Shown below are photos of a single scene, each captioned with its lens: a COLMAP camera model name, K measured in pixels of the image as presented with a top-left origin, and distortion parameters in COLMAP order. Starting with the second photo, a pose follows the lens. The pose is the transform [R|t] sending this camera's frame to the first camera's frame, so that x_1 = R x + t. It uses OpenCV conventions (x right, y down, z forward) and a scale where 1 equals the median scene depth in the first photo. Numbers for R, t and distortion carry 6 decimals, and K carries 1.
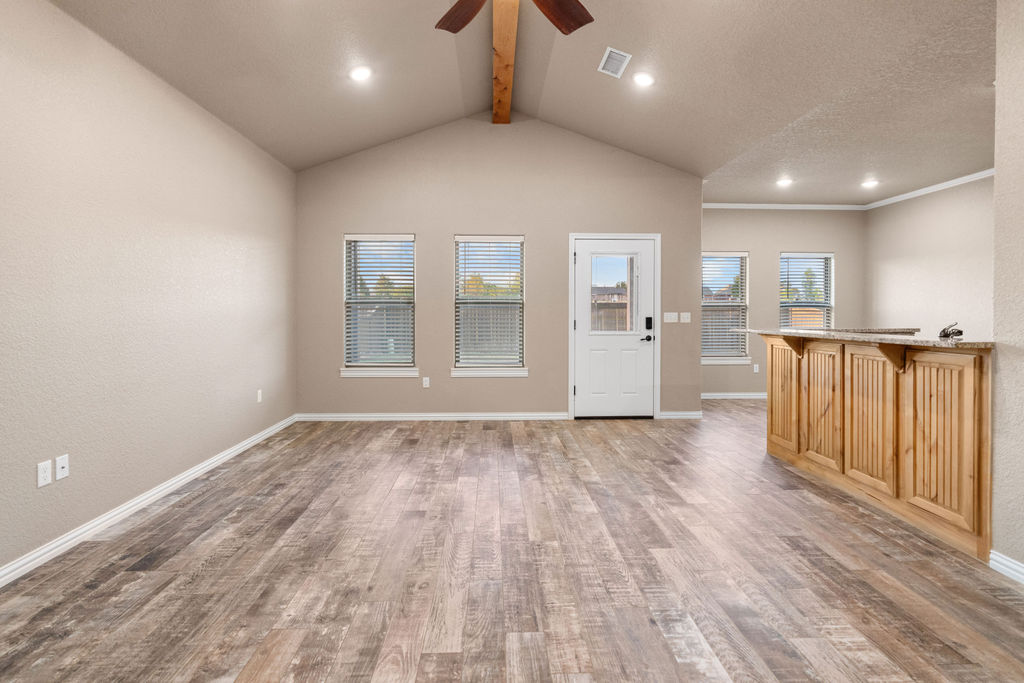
lens RADIAL K [[461.5, 0, 506.1], [0, 461.5, 319.6], [0, 0, 1]] dist [-0.012437, 0.004770]
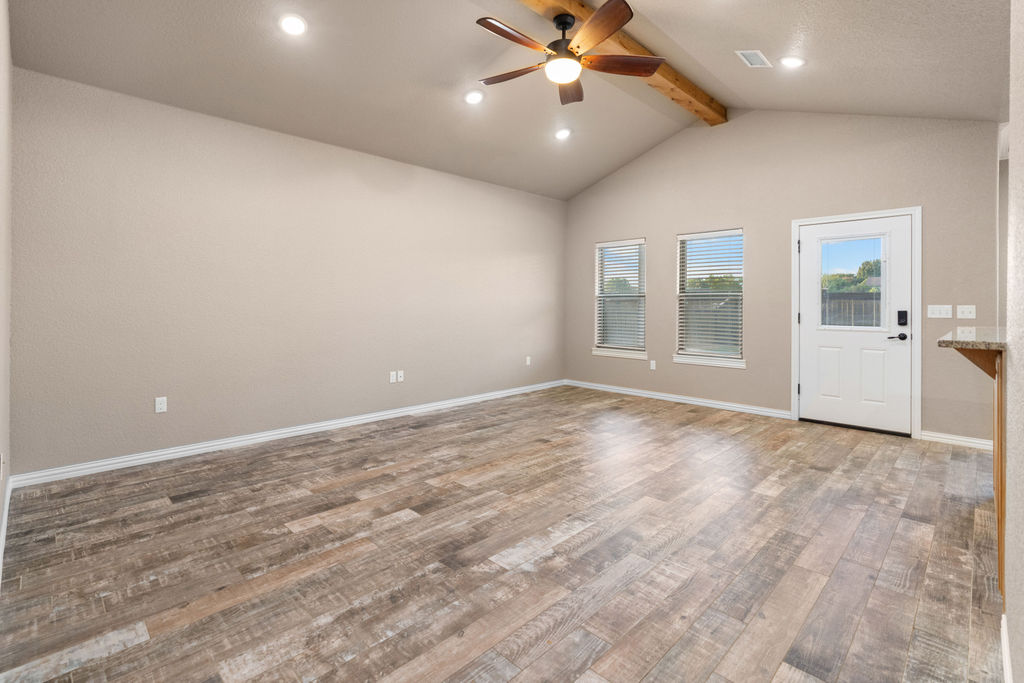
lens RADIAL K [[467.1, 0, 523.2], [0, 467.1, 304.6], [0, 0, 1]] dist [-0.002206, 0.000726]
pose [[0.701244, 0.002005, -0.712918, 0.836927], [-0.014262, 0.999835, -0.011217, 0.005217], [0.712778, 0.018034, 0.701158, -0.102455]]
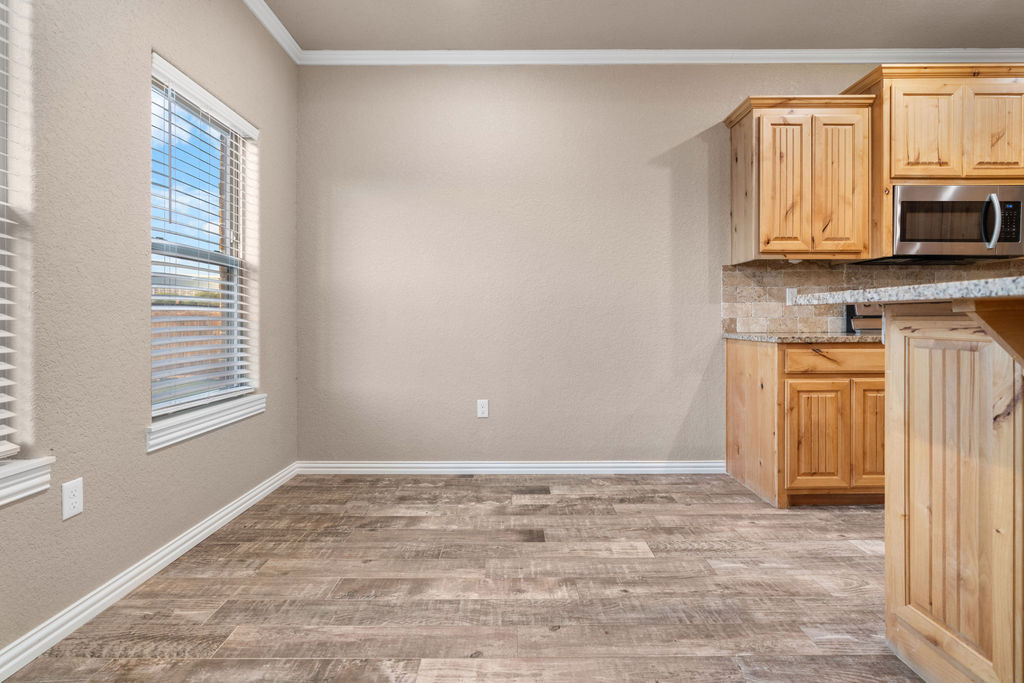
lens RADIAL K [[473.1, 0, 512.2], [0, 473.1, 322.8], [0, 0, 1]] dist [-0.004412, 0.000606]
pose [[0.034769, -0.003447, 0.999389, 0.774607], [0.016701, 0.999856, 0.002868, 0.053099], [-0.999256, 0.016591, 0.034822, 1.893588]]
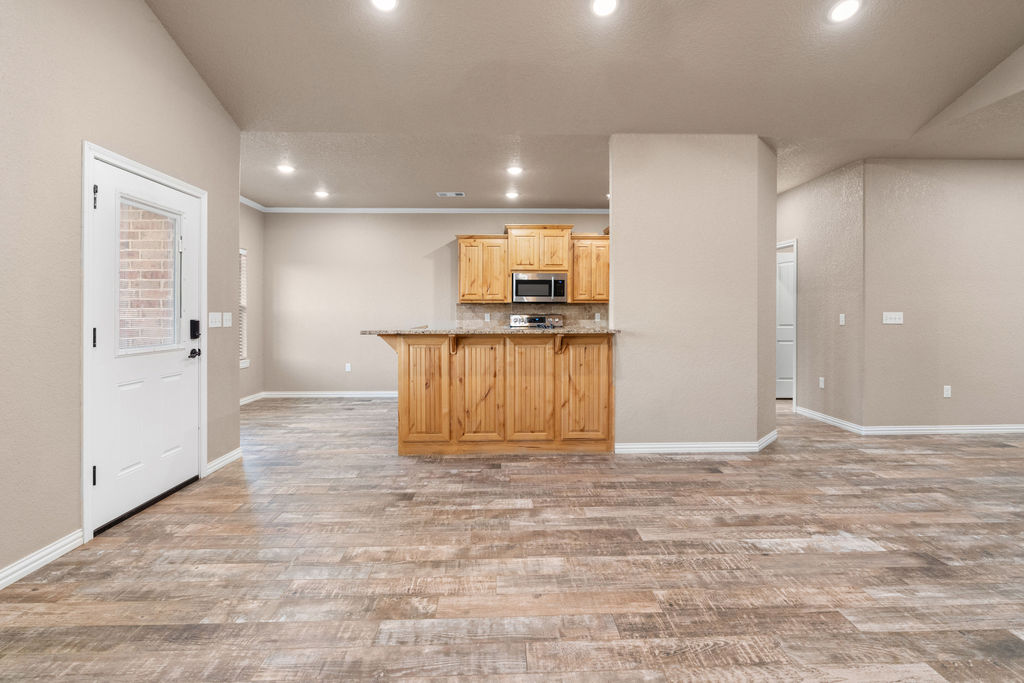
lens RADIAL K [[477.2, 0, 509.8], [0, 477.2, 315.0], [0, 0, 1]] dist [-0.012119, 0.004170]
pose [[0.006883, -0.001762, 0.999975, -0.654854], [0.015873, 0.999873, 0.001653, -0.011888], [-0.999850, 0.015861, 0.006910, 1.108780]]
